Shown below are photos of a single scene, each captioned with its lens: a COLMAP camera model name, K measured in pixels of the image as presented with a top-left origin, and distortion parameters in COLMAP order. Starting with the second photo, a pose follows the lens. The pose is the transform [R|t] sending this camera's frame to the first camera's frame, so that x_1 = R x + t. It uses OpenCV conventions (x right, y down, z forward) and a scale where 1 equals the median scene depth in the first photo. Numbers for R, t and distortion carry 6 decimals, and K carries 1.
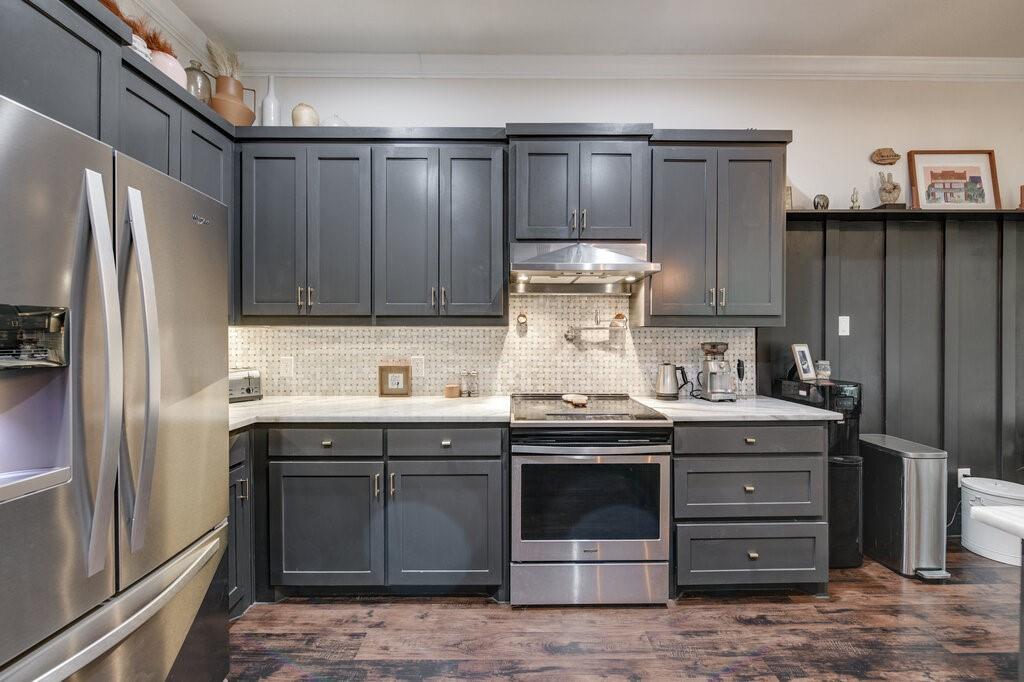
lens RADIAL K [[409.5, 0, 511.3], [0, 409.5, 336.2], [0, 0, 1]] dist [-0.006238, 0.000236]
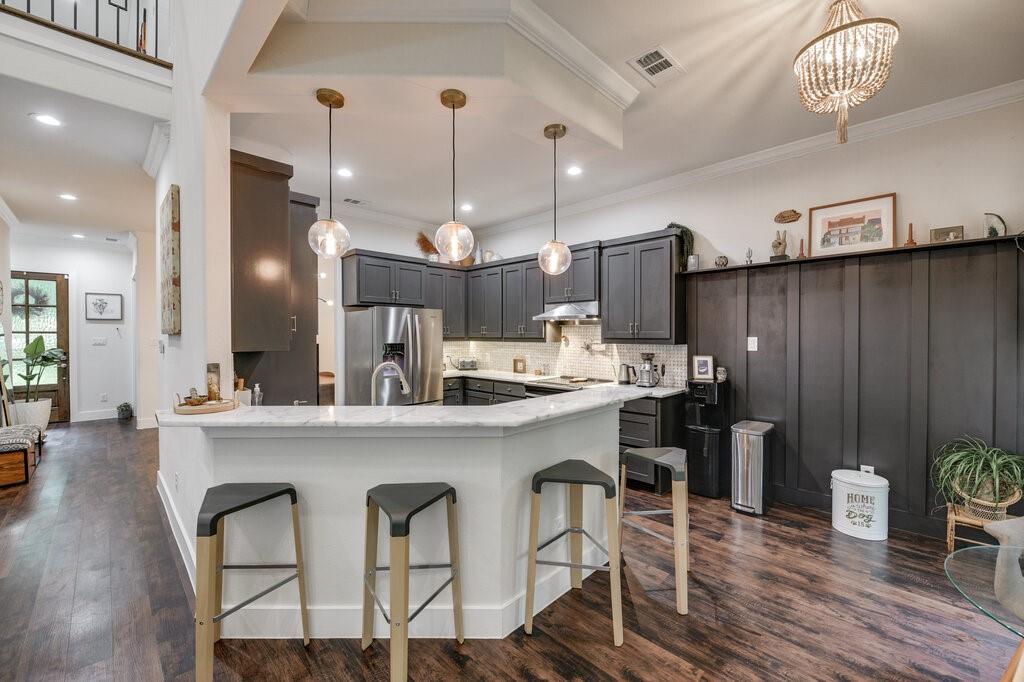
lens RADIAL K [[409.5, 0, 513.1], [0, 409.5, 338.3], [0, 0, 1]] dist [-0.006238, 0.000236]
pose [[0.705176, 0.005604, -0.709010, 1.248486], [0.000786, 0.999962, 0.008685, -0.058918], [0.709032, -0.006681, 0.705145, -0.578615]]
